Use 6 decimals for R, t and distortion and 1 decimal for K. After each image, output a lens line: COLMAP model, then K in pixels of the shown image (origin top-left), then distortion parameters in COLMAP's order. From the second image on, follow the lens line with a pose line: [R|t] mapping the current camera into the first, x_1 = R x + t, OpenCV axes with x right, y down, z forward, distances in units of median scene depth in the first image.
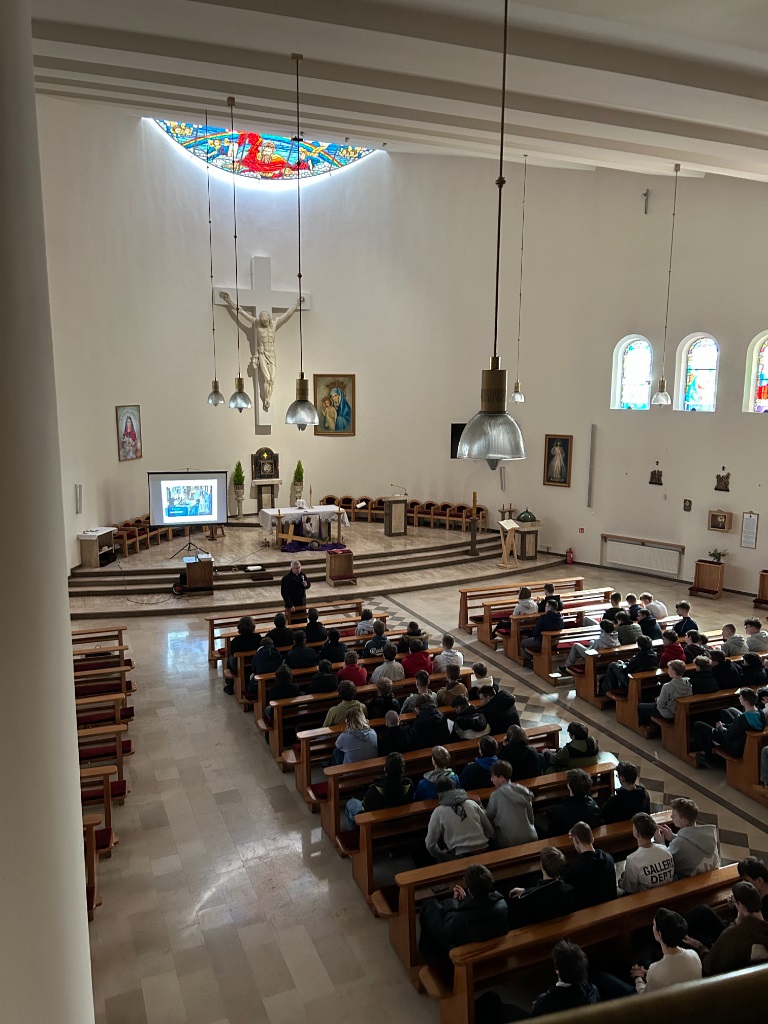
lens RADIAL K [[767.1, 0, 378.2], [0, 767.1, 514.3], [0, 0, 1]] dist [0.072735, -0.089656]
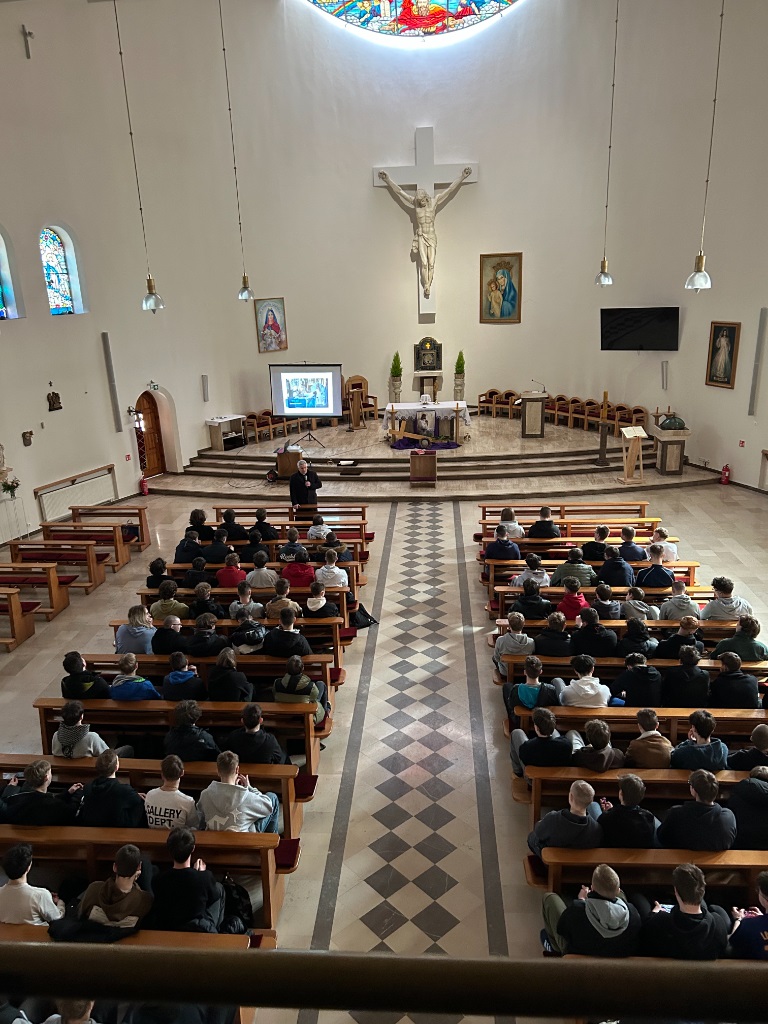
lens RADIAL K [[767.1, 0, 375.0], [0, 767.1, 525.1], [0, 0, 1]] dist [0.072735, -0.089656]
pose [[0.882920, 0.110823, -0.456257, 0.302144], [-0.034175, 0.984336, 0.172957, -0.022362], [0.468278, -0.137115, 0.872878, 0.099522]]
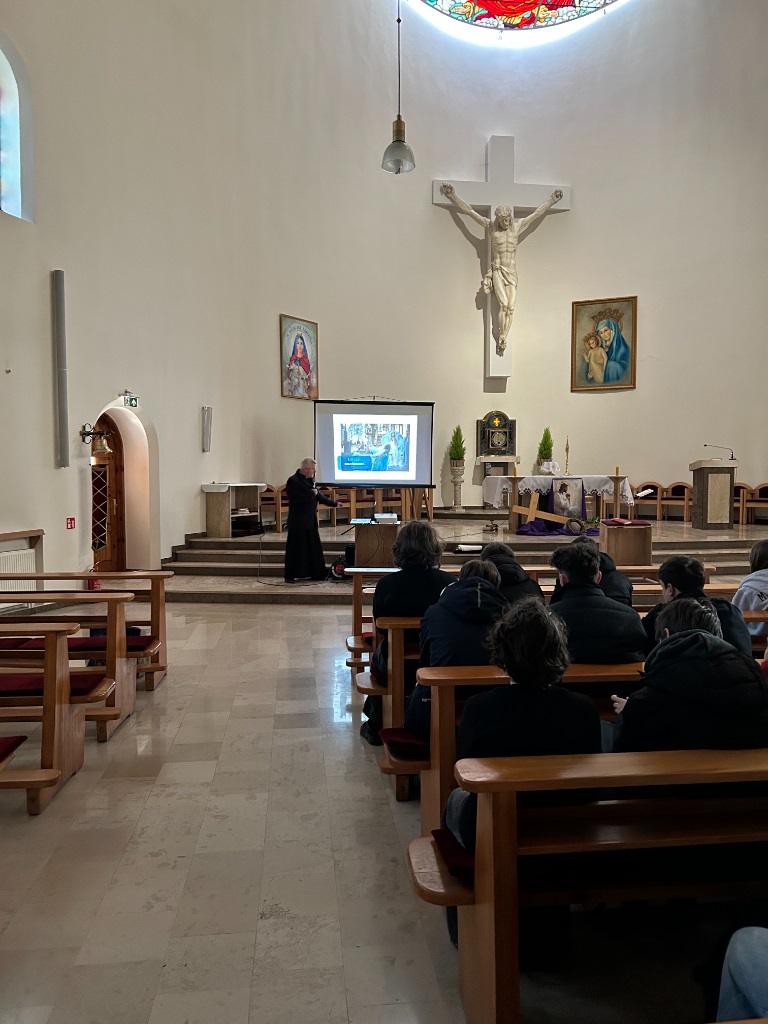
lens RADIAL K [[767.1, 0, 384.3], [0, 767.1, 508.4], [0, 0, 1]] dist [0.072735, -0.089656]
pose [[0.956053, 0.009415, -0.293044, -0.046502], [-0.043707, 0.992893, -0.110695, 0.093585], [0.289919, 0.118638, 0.949669, 0.370430]]
